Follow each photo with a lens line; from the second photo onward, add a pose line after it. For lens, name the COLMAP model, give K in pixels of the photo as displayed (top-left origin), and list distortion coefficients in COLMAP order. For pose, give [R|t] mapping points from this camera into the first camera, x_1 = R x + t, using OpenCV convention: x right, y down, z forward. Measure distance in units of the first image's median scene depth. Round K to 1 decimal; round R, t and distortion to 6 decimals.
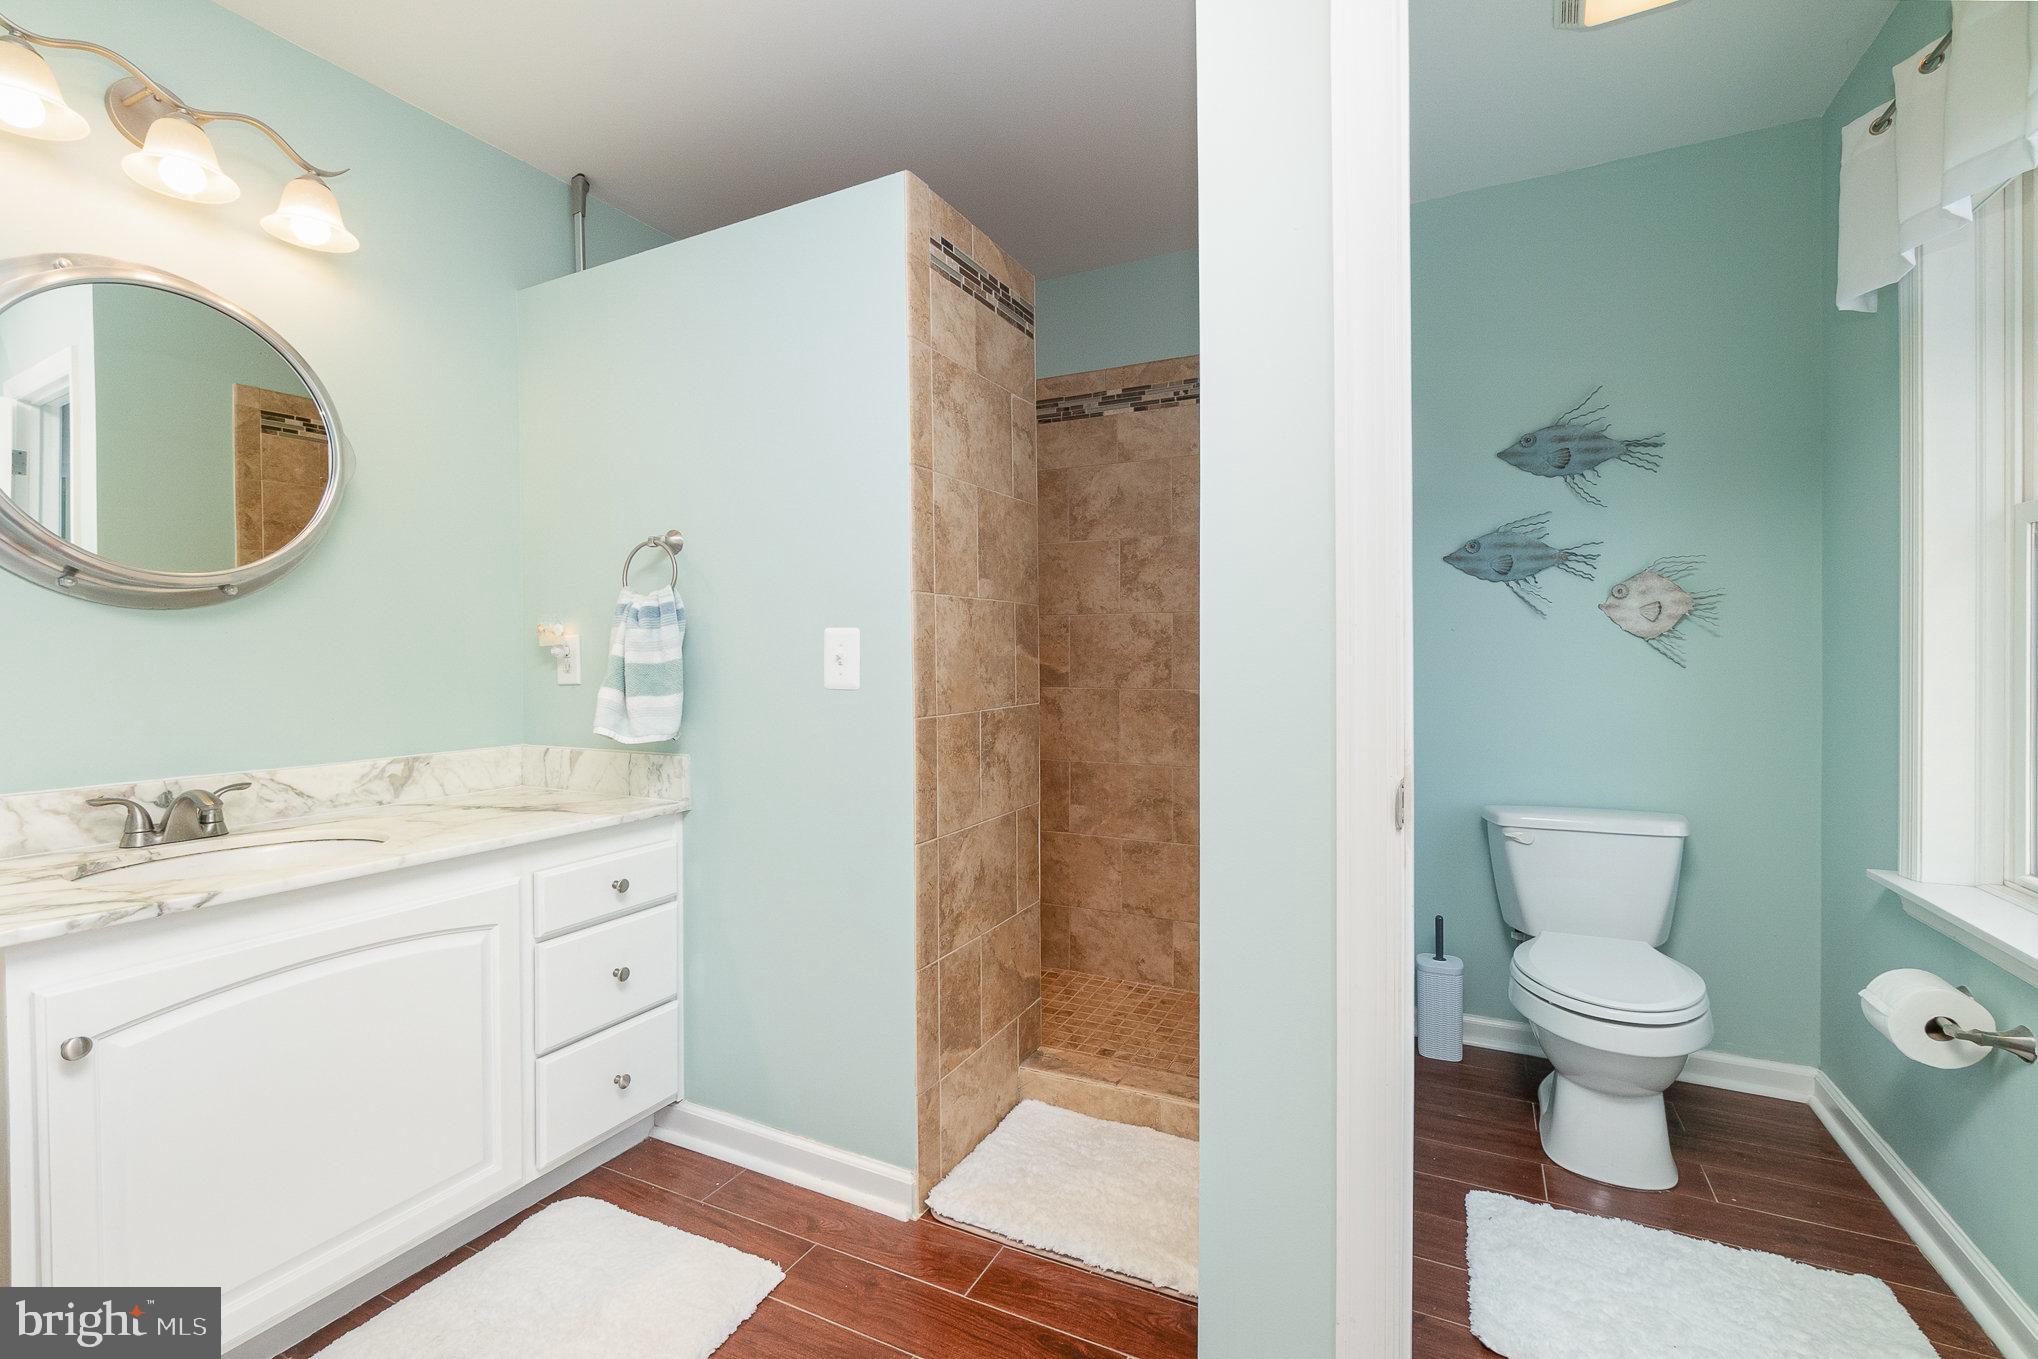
lens RADIAL K [[885.7, 0, 1014.8], [0, 885.7, 669.6], [0, 0, 1]] dist [-0.027581, -0.000007]
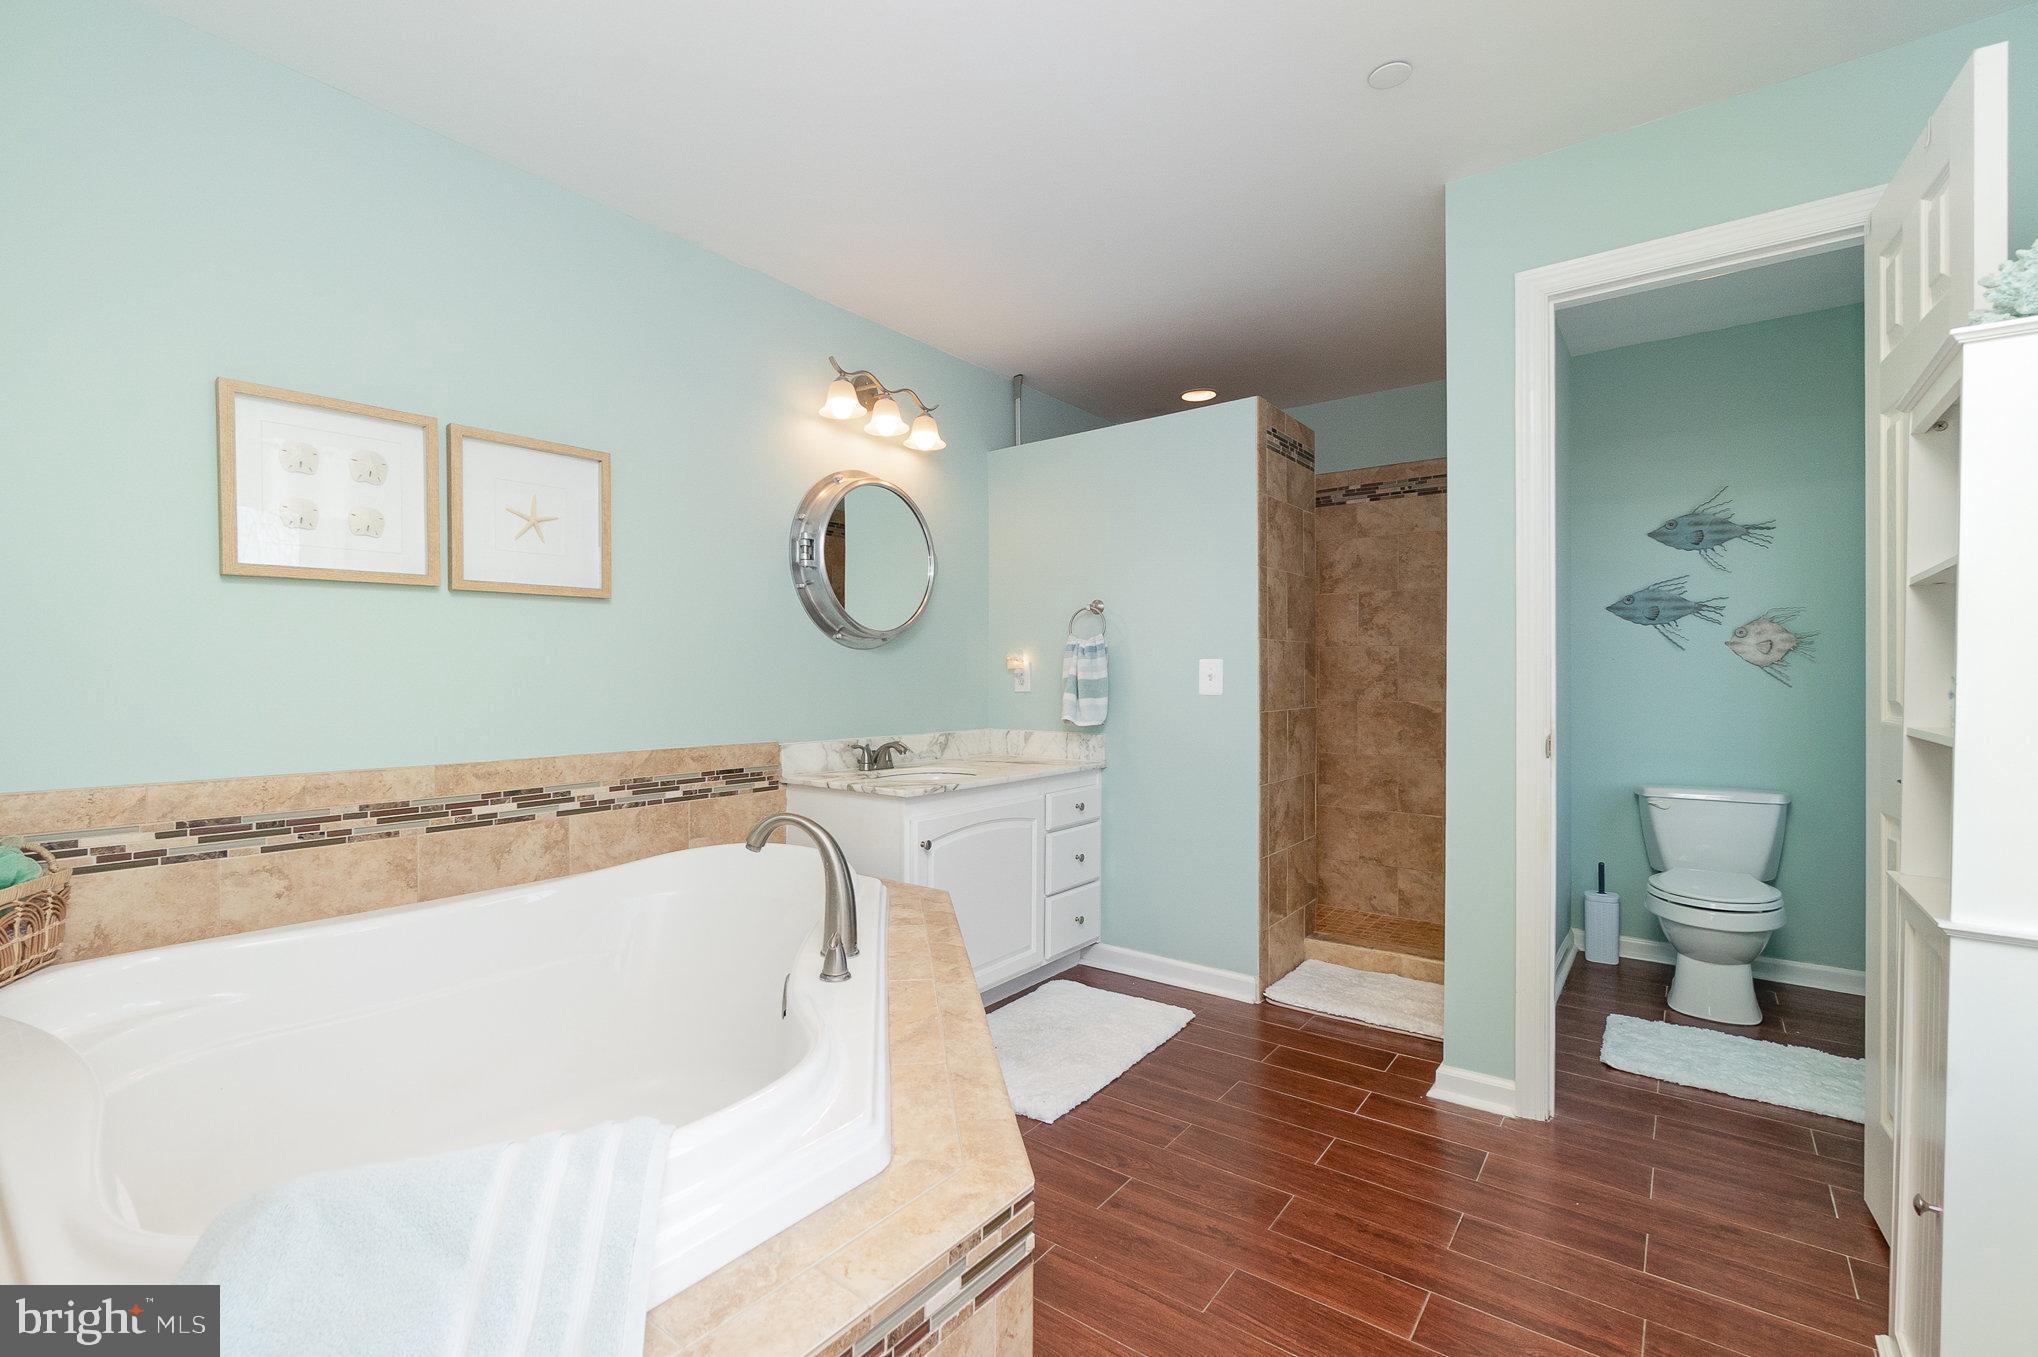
lens RADIAL K [[885.7, 0, 1026.1], [0, 885.7, 684.3], [0, 0, 1]] dist [-0.027581, -0.000007]
pose [[0.984428, 0.006926, -0.175649, -0.226081], [-0.008208, 0.999945, -0.006574, 0.014450], [0.175594, 0.007913, 0.984431, -0.680646]]
